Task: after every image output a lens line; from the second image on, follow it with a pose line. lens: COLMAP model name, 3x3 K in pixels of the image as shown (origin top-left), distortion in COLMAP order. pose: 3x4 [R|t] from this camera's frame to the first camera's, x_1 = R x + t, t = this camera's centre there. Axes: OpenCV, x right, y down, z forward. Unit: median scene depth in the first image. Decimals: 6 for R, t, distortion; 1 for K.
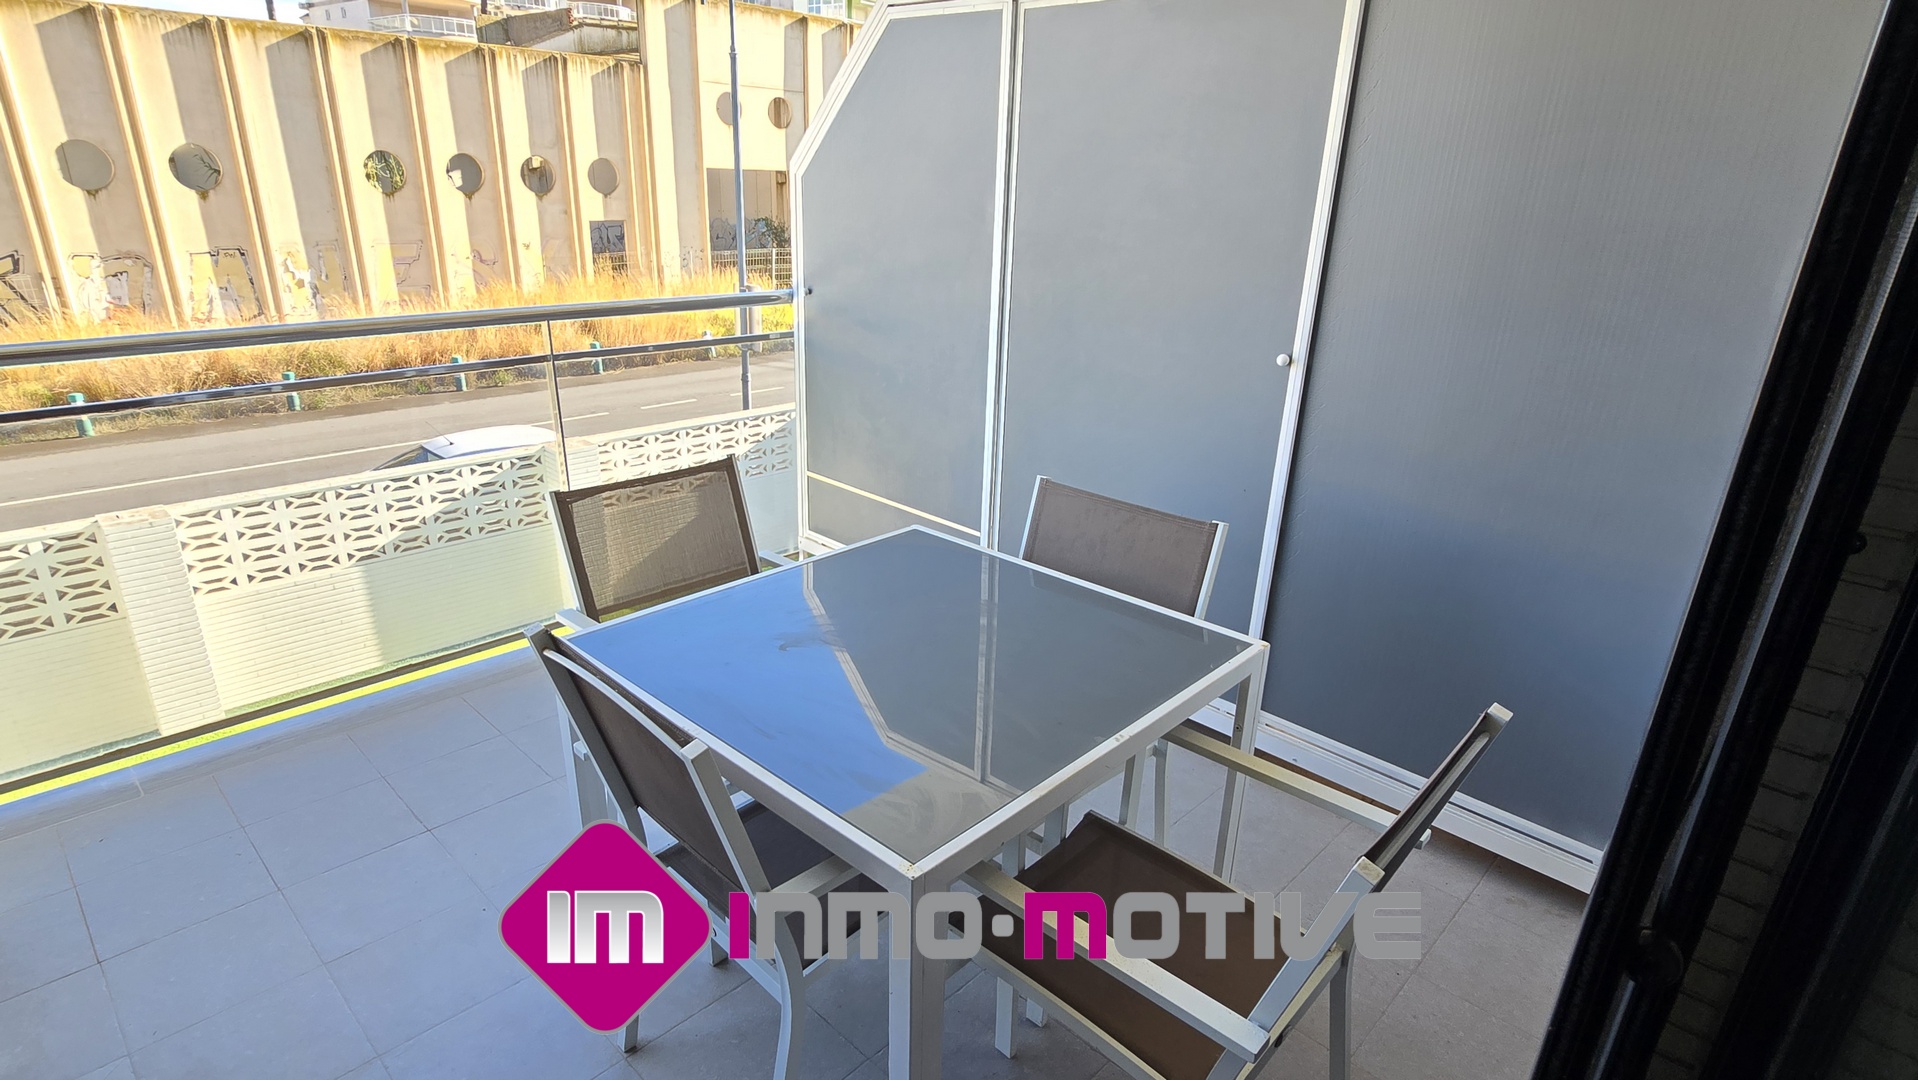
lens RADIAL K [[983.1, 0, 967.7], [0, 983.1, 553.8], [0, 0, 1]] dist [-0.001624, -0.002263]
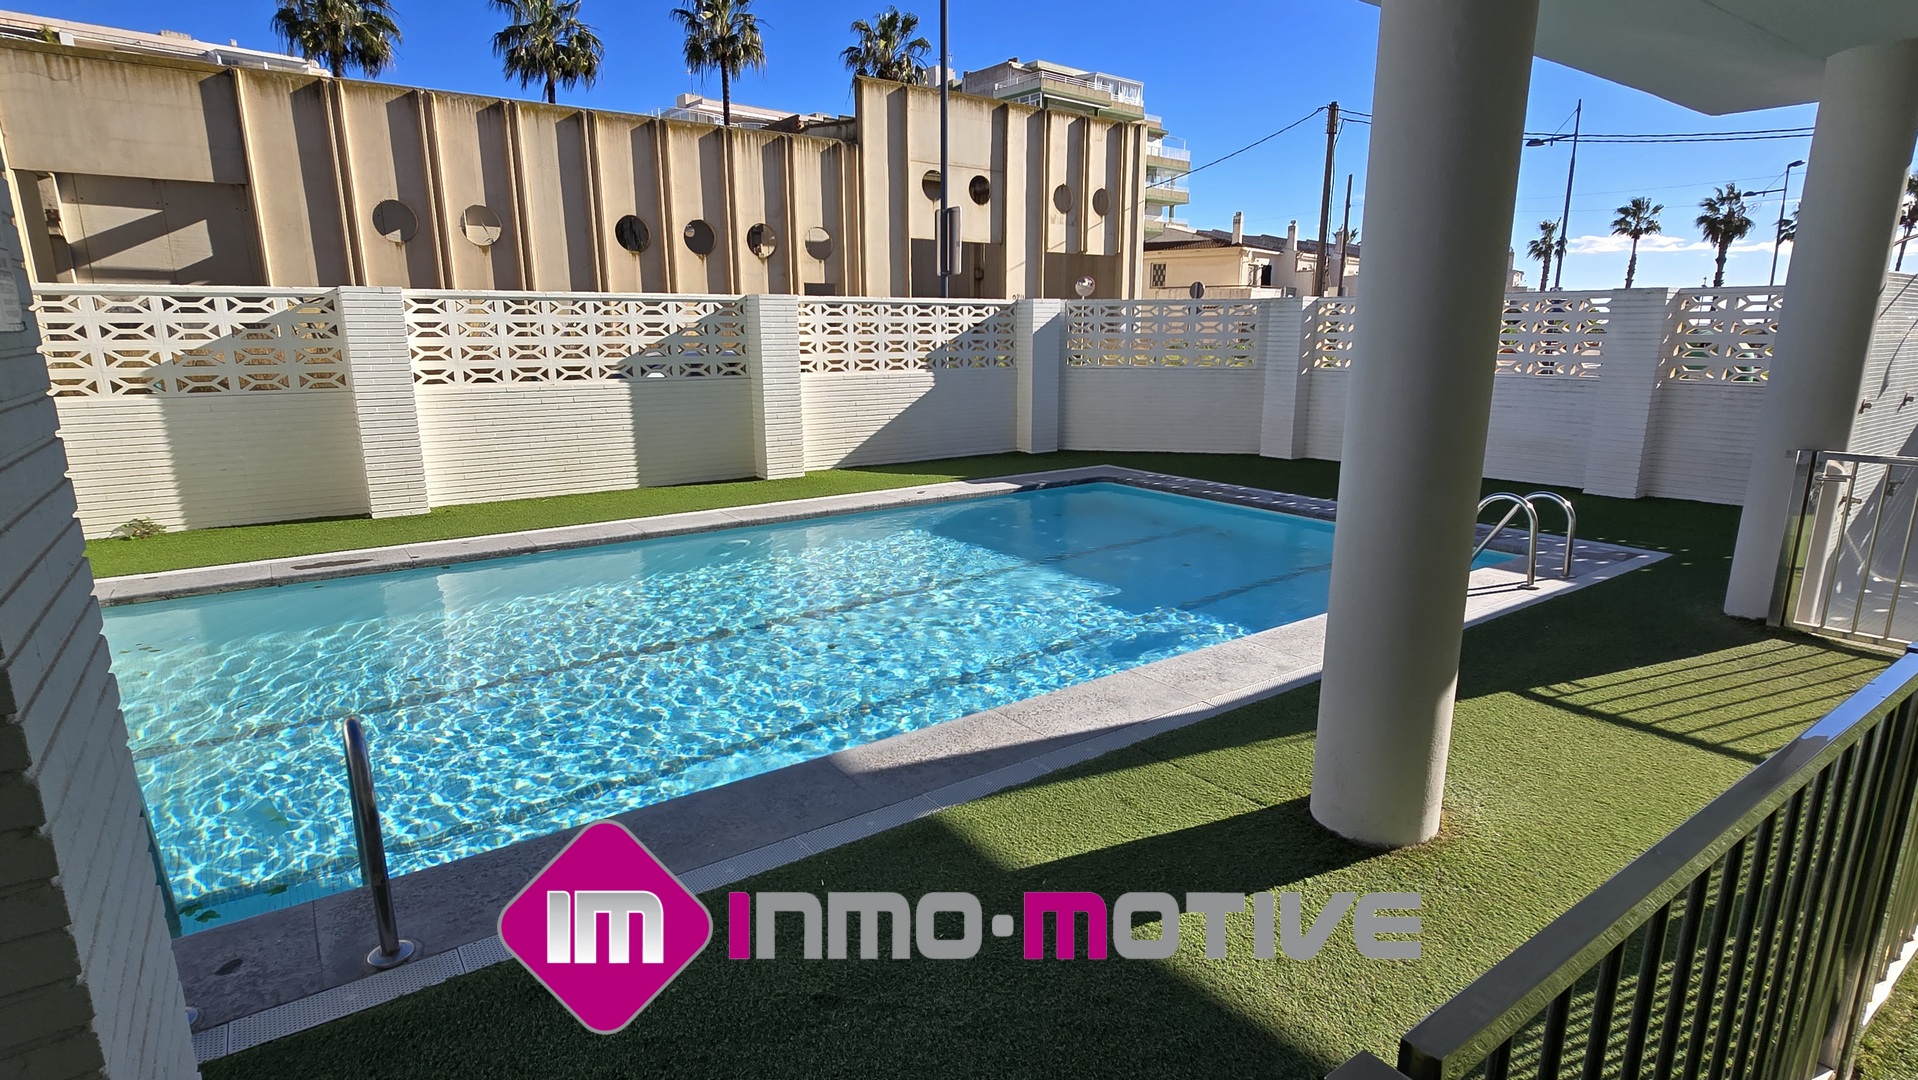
lens RADIAL K [[983.1, 0, 963.1], [0, 983.1, 526.6], [0, 0, 1]] dist [-0.001624, -0.002263]
pose [[0.981103, -0.001705, -0.193478, -0.014838], [-0.029219, 0.987187, -0.156867, 0.156132], [0.191267, 0.159556, 0.968483, 0.067668]]
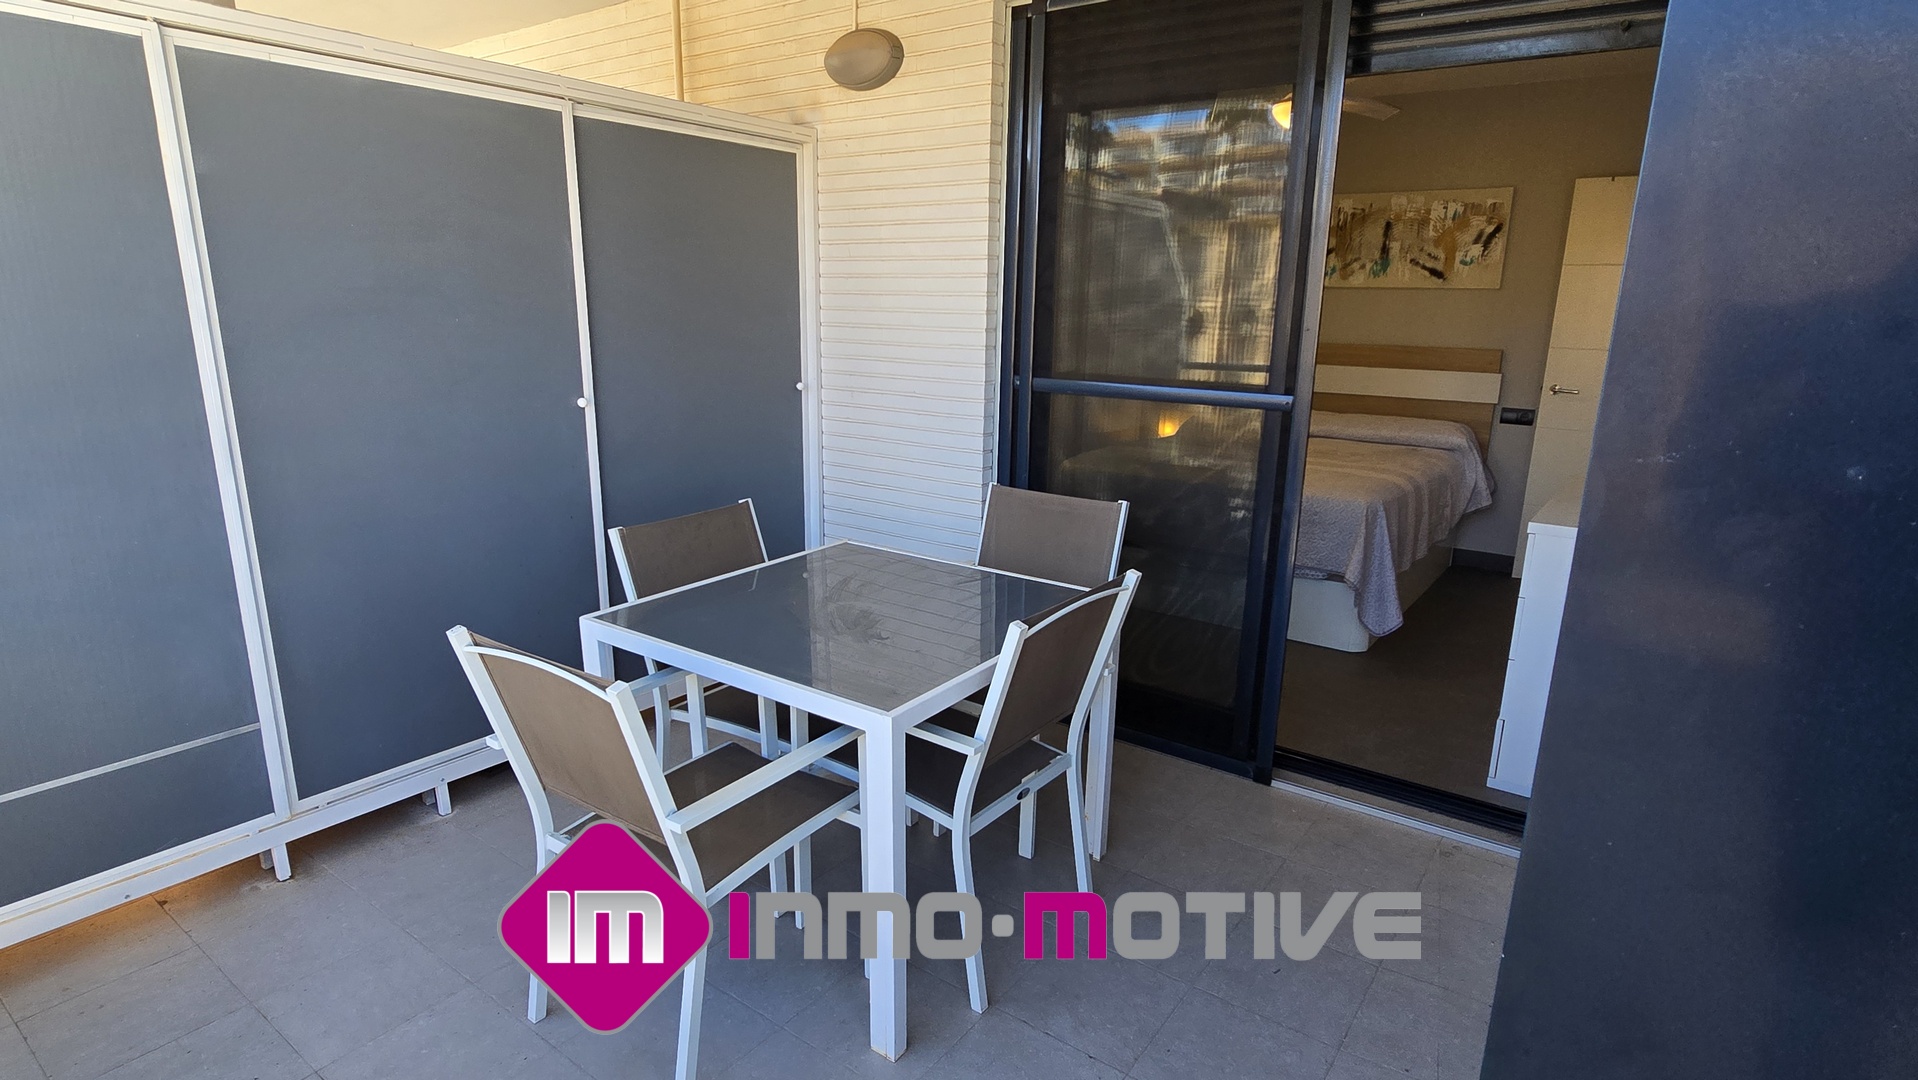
lens RADIAL K [[983.1, 0, 956.5], [0, 983.1, 558.4], [0, 0, 1]] dist [-0.001624, -0.002263]
pose [[-0.114665, -0.298231, 0.947581, -0.123570], [0.338934, 0.884892, 0.319515, -0.033032], [-0.933796, 0.357805, -0.000385, 0.080078]]
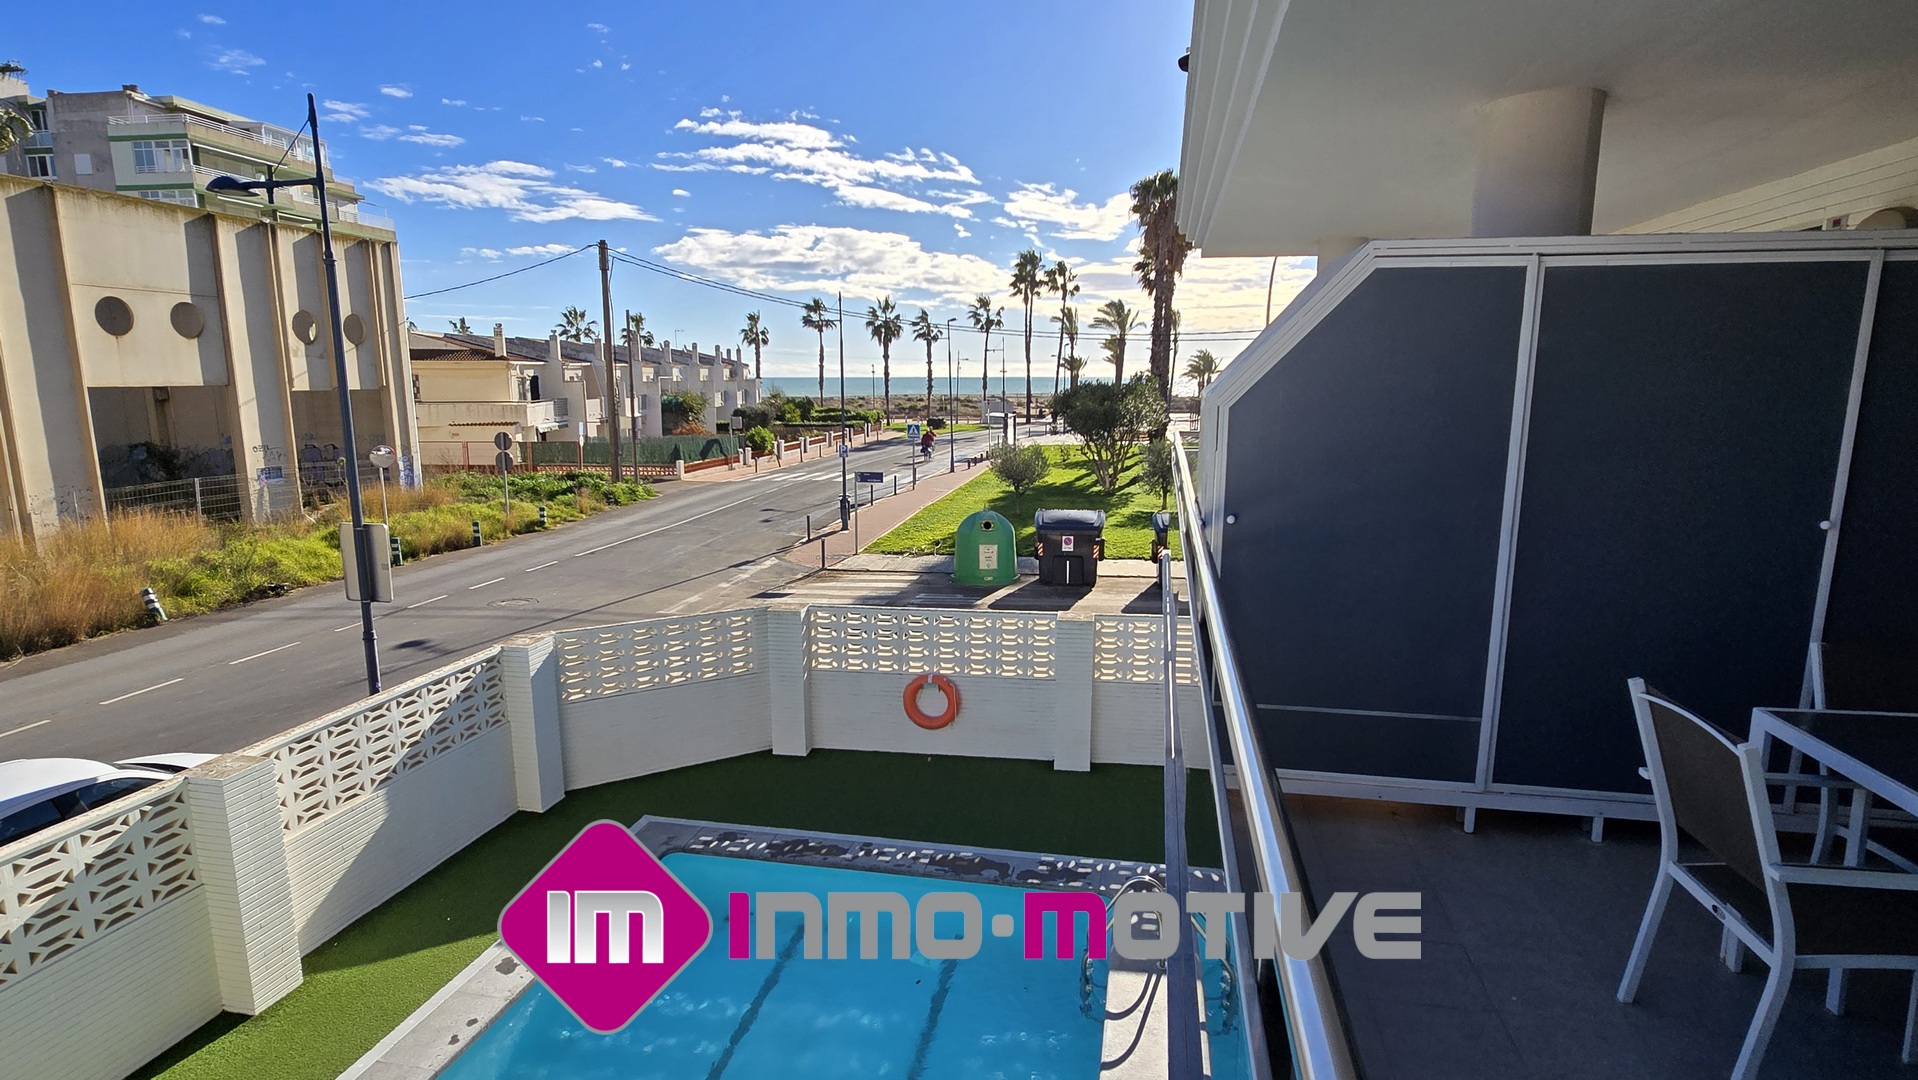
lens RADIAL K [[983.1, 0, 963.1], [0, 983.1, 549.0], [0, 0, 1]] dist [-0.001624, -0.002263]
pose [[0.851748, -0.132910, 0.506814, -0.168849], [0.223159, 0.967194, -0.121396, -0.033586], [-0.474052, 0.216498, 0.853465, 0.055553]]
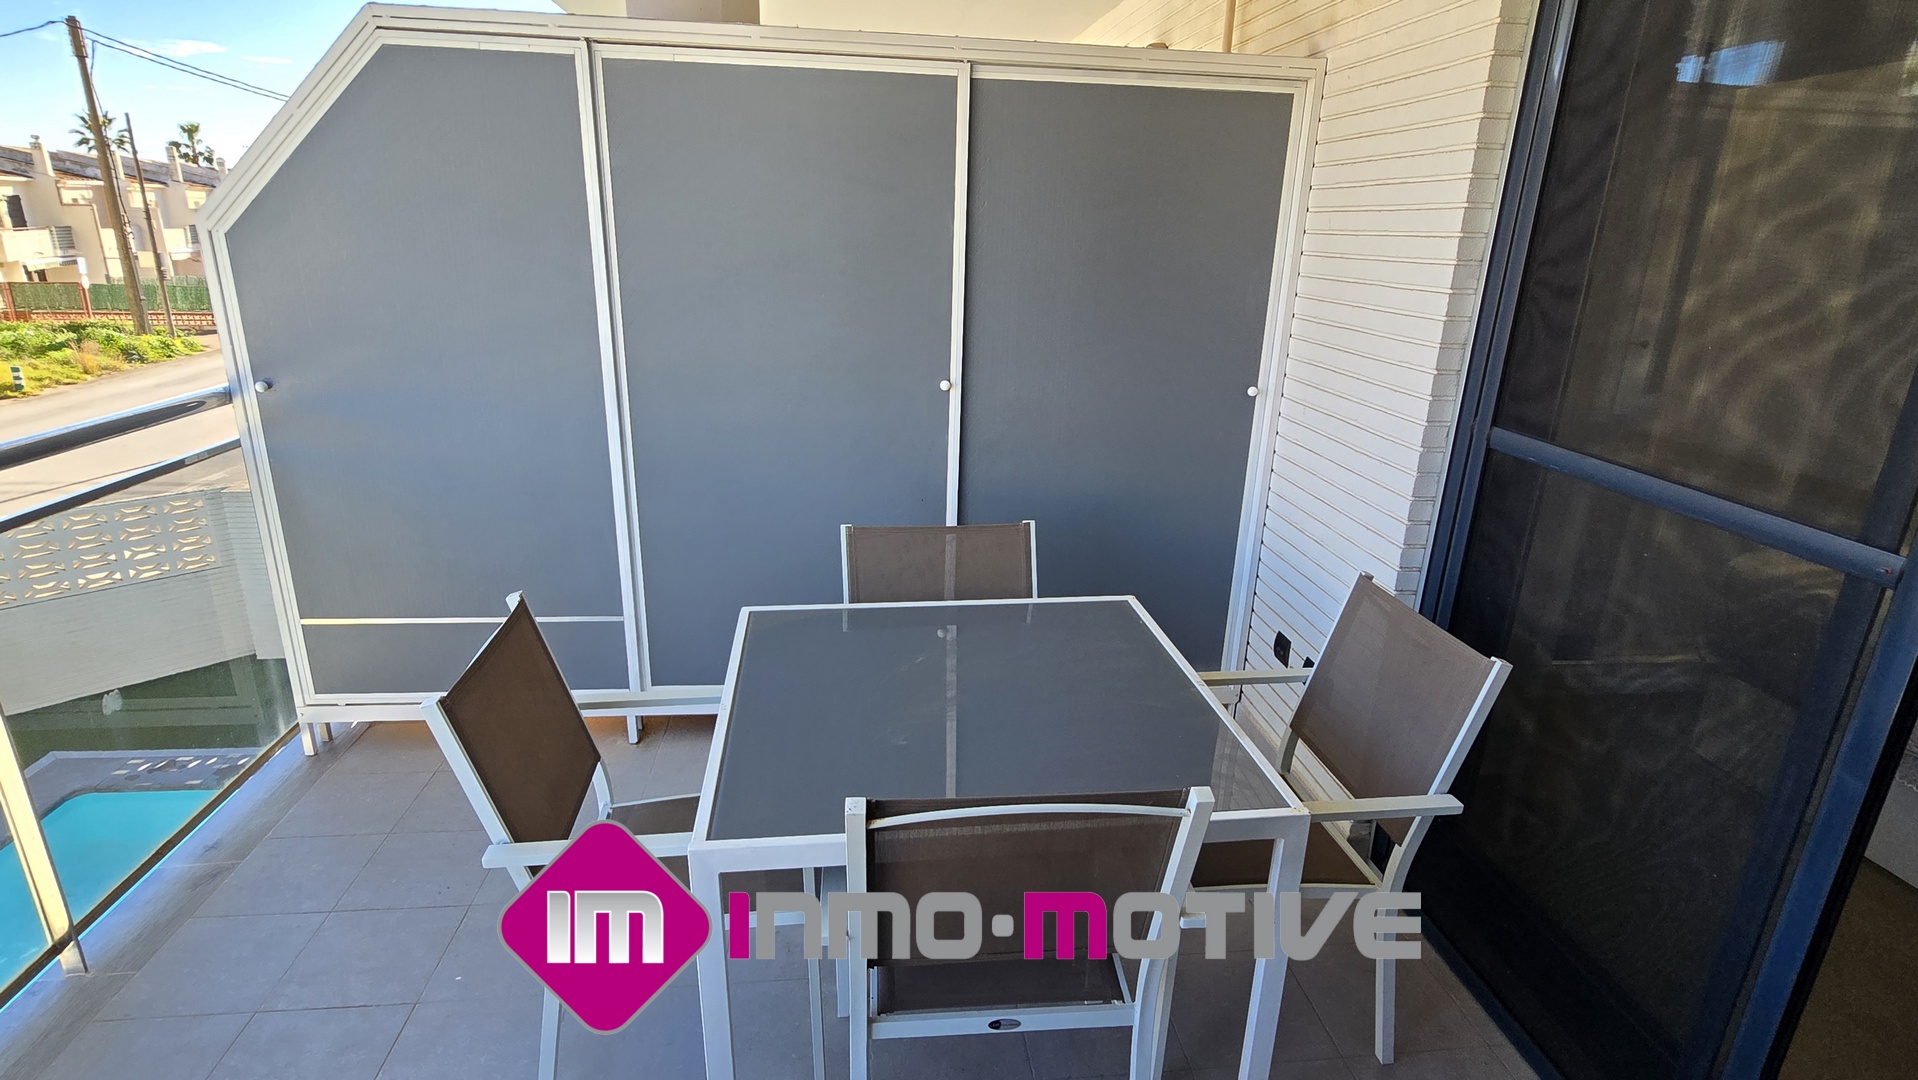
lens RADIAL K [[983.1, 0, 951.0], [0, 983.1, 543.8], [0, 0, 1]] dist [-0.001624, -0.002263]
pose [[0.658448, -0.250942, 0.709559, -0.072201], [0.268006, 0.959156, 0.090513, -0.015011], [-0.703291, 0.130568, 0.698809, 0.024117]]
